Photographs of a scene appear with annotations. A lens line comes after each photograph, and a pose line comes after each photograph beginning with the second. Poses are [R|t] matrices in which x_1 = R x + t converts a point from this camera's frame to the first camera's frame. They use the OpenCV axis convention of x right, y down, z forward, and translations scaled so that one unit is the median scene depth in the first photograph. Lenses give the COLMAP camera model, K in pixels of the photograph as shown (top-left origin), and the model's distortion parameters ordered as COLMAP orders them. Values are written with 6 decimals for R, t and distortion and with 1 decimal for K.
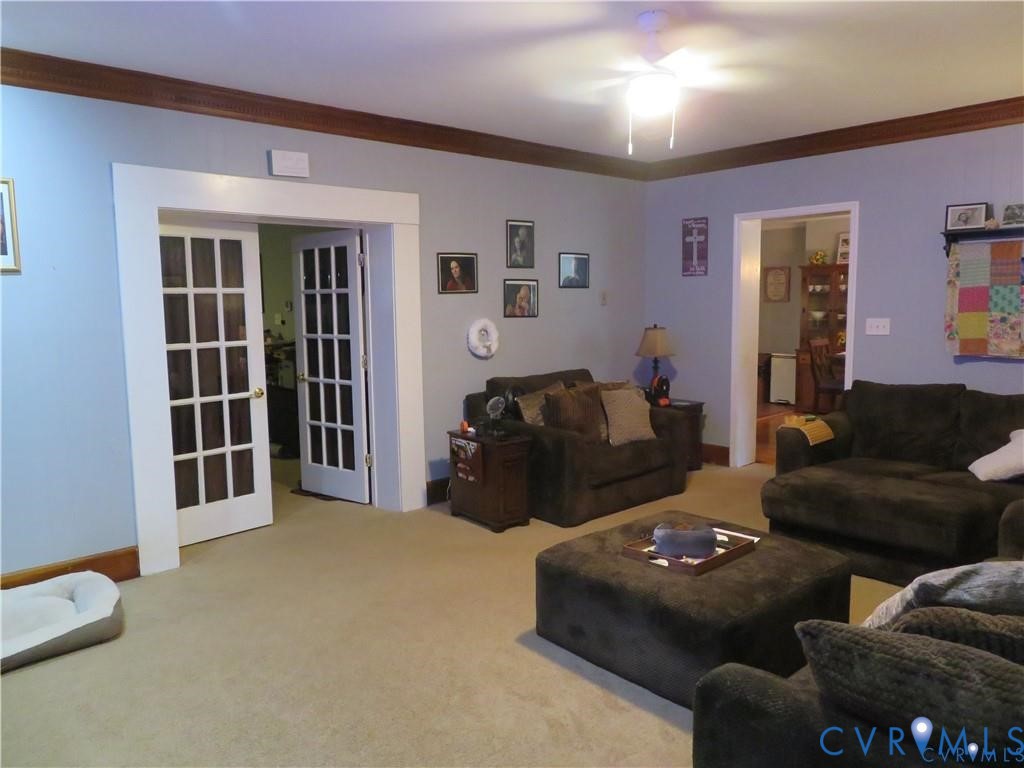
lens RADIAL K [[738.1, 0, 511.5], [0, 738.1, 380.3], [0, 0, 1]] dist [-0.000284, 0.004070]
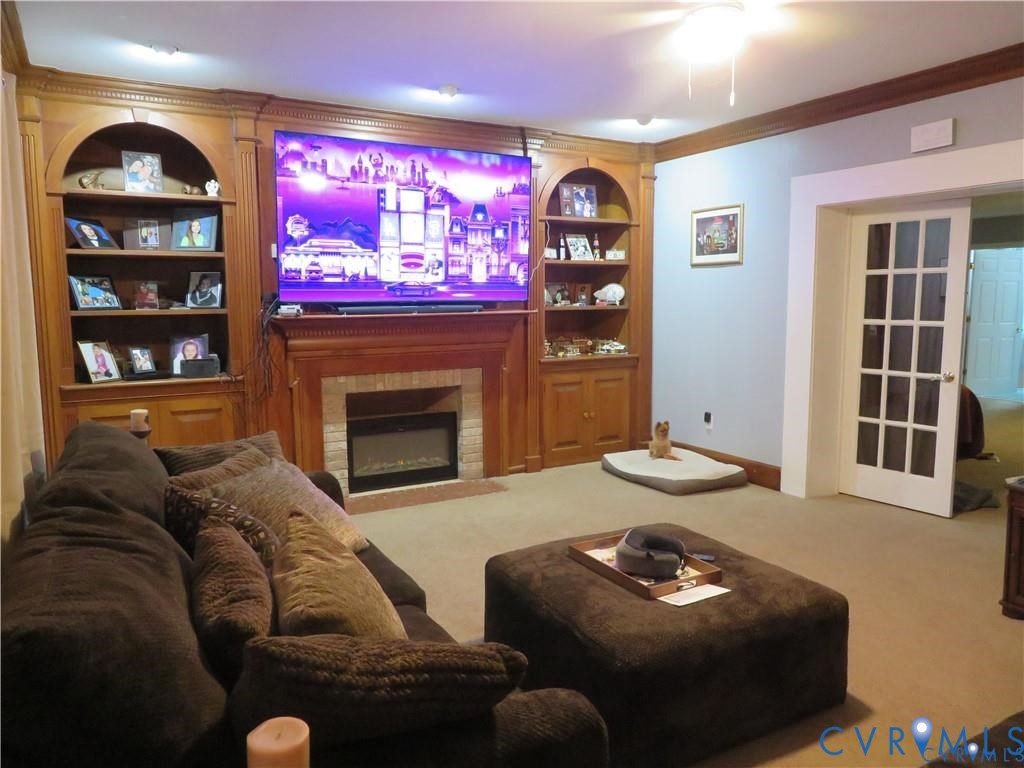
lens RADIAL K [[738.1, 0, 516.6], [0, 738.1, 382.5], [0, 0, 1]] dist [-0.000284, 0.004070]
pose [[-0.211671, 0.132404, -0.968331, 0.736404], [-0.099236, 0.982749, 0.156068, -0.073122], [0.972290, 0.129128, -0.194880, 0.671942]]
